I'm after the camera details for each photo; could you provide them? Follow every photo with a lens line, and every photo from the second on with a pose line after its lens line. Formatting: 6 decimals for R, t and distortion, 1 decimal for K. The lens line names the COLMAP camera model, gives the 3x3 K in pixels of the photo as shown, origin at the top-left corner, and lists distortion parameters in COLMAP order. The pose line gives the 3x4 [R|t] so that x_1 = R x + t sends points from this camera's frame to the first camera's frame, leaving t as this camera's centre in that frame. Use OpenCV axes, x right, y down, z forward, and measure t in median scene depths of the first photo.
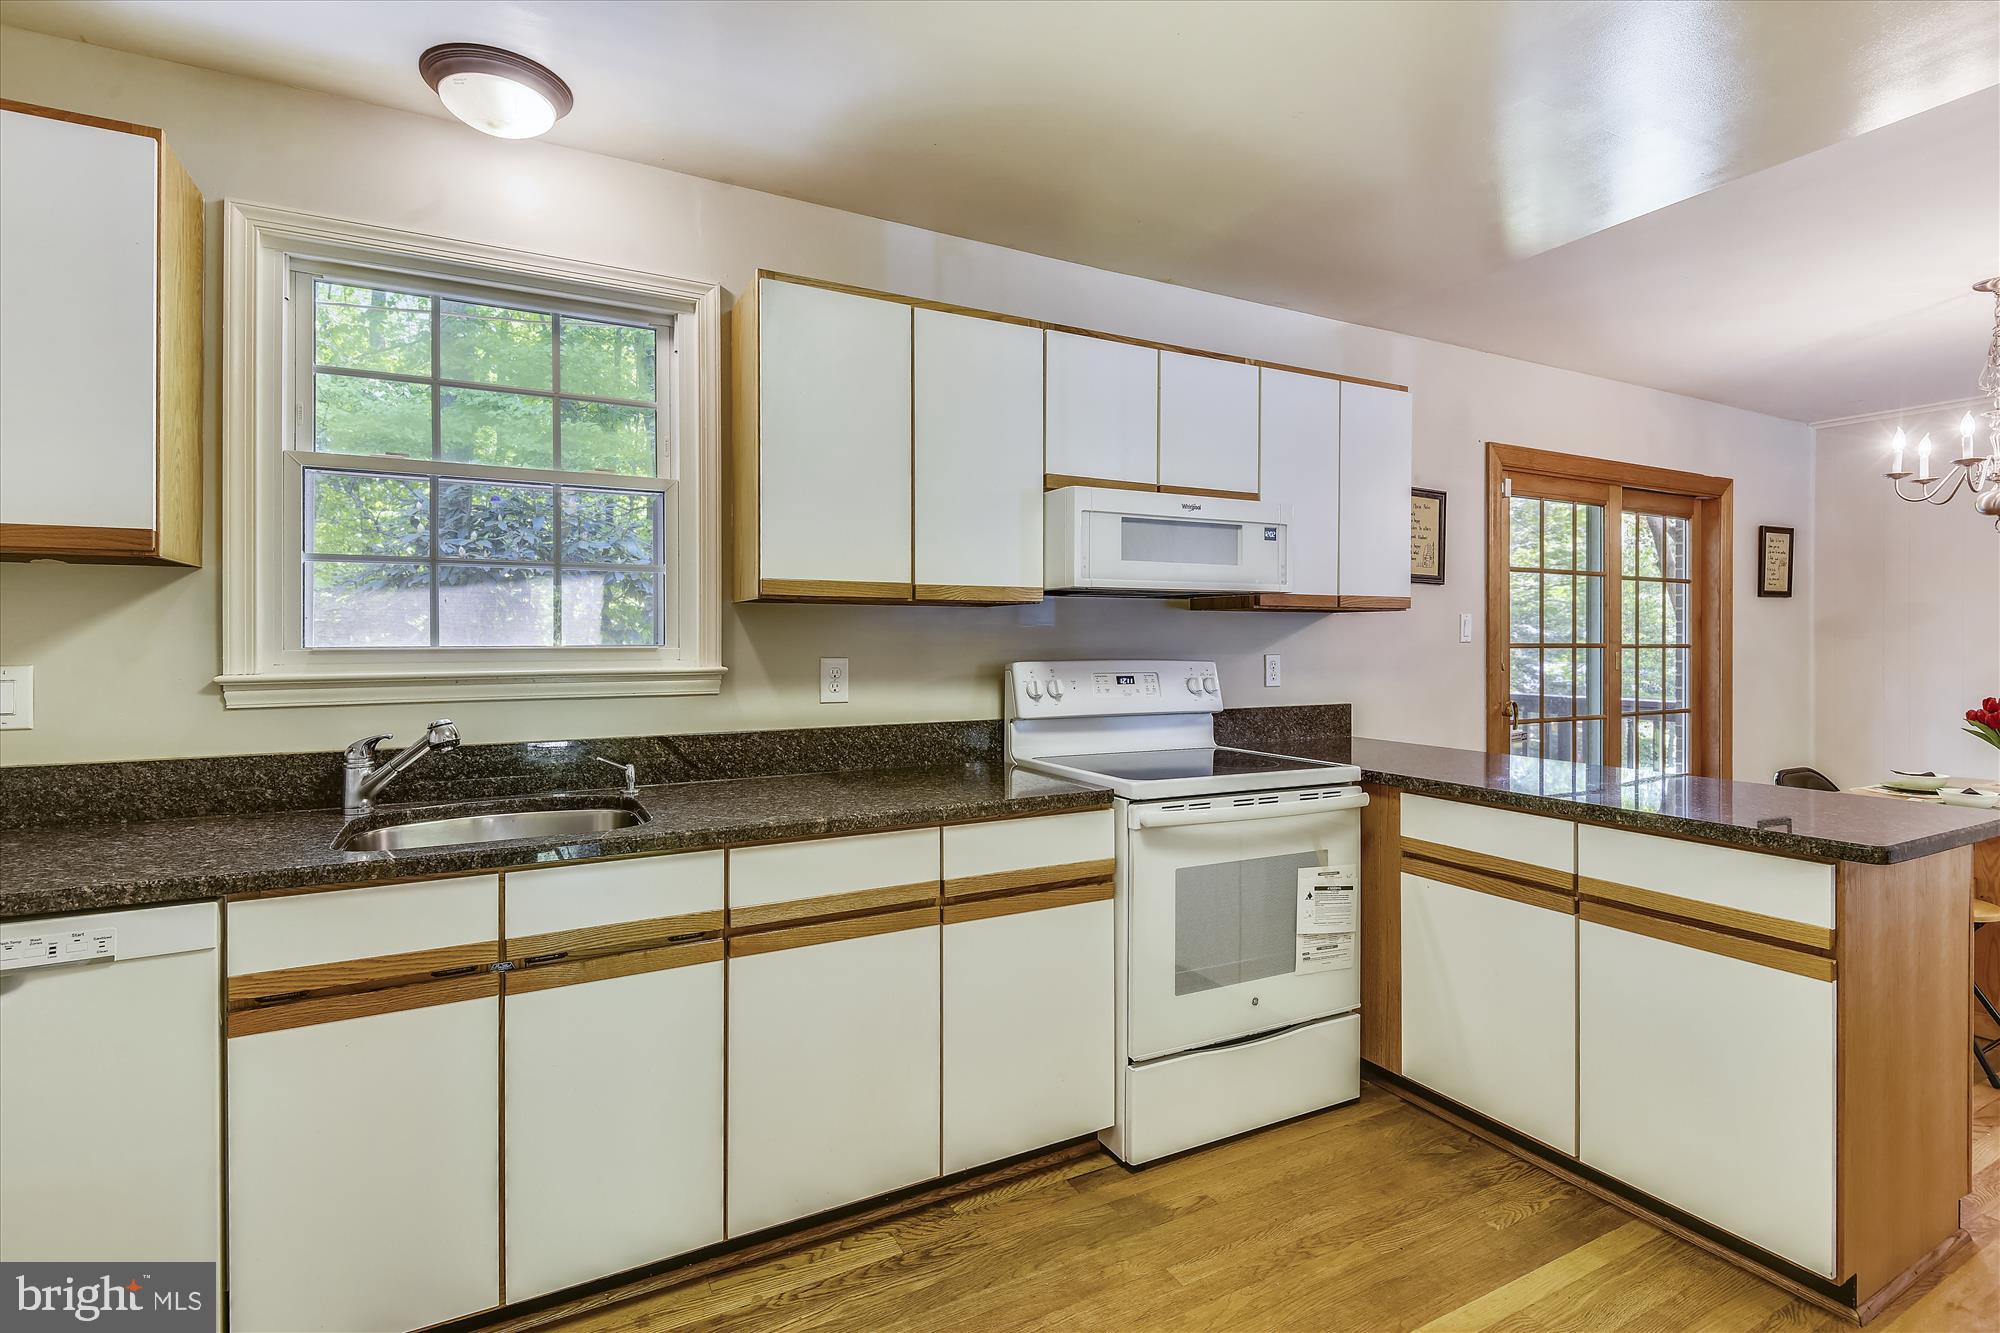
lens RADIAL K [[952.6, 0, 991.6], [0, 952.6, 633.3], [0, 0, 1]] dist [-0.000943, -0.000394]
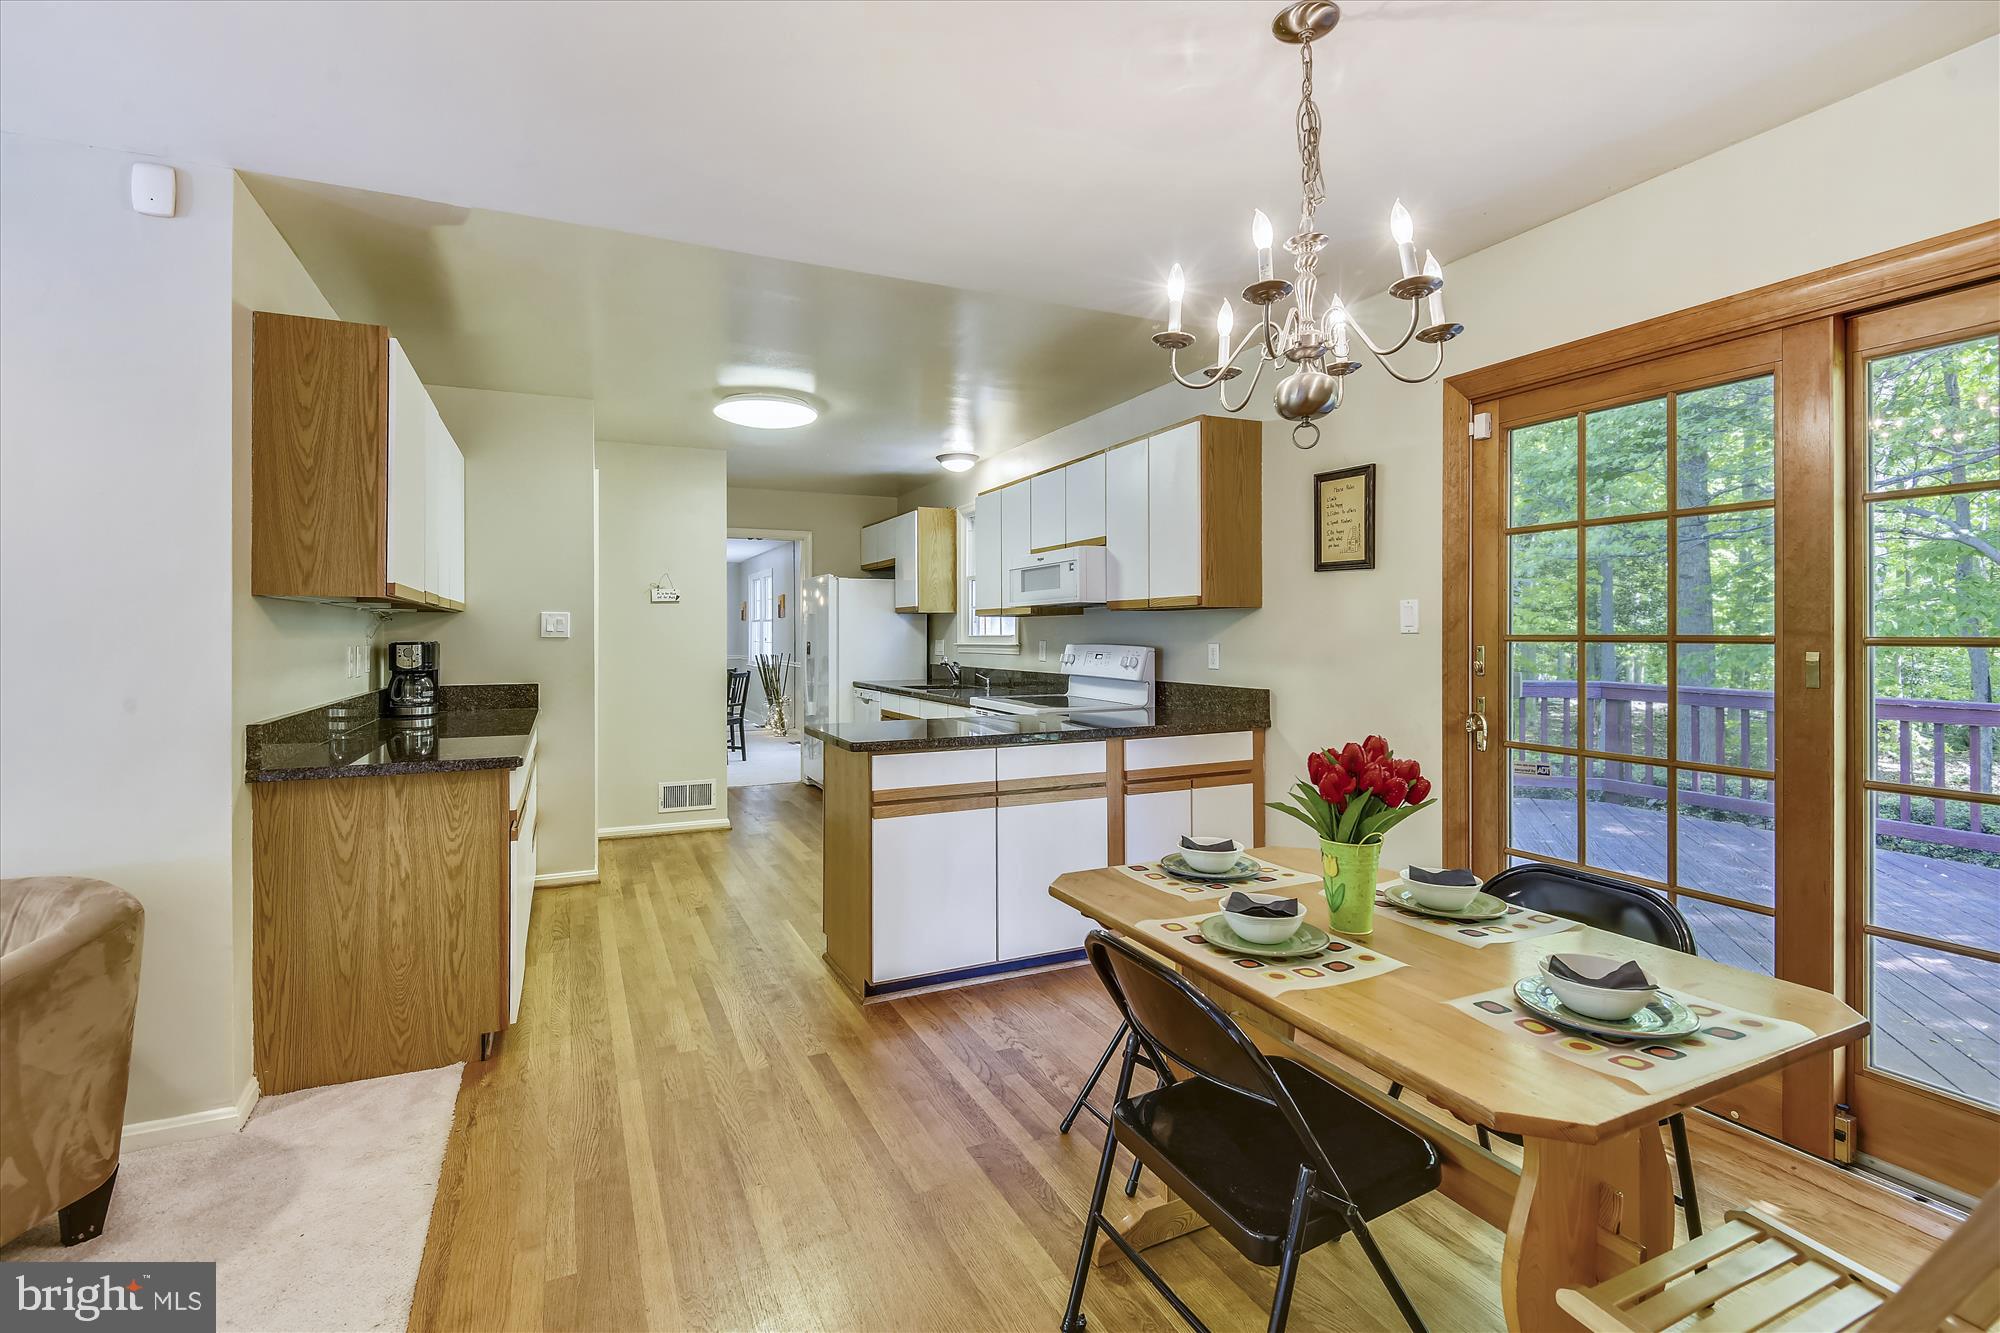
lens RADIAL K [[928.9, 0, 992.2], [0, 928.9, 639.8], [0, 0, 1]] dist [0.004770, -0.000169]
pose [[-0.063272, 0.008959, -0.997956, 1.579616], [0.011699, 0.999898, 0.008235, 0.004553], [0.997928, -0.011154, -0.063370, 0.807764]]
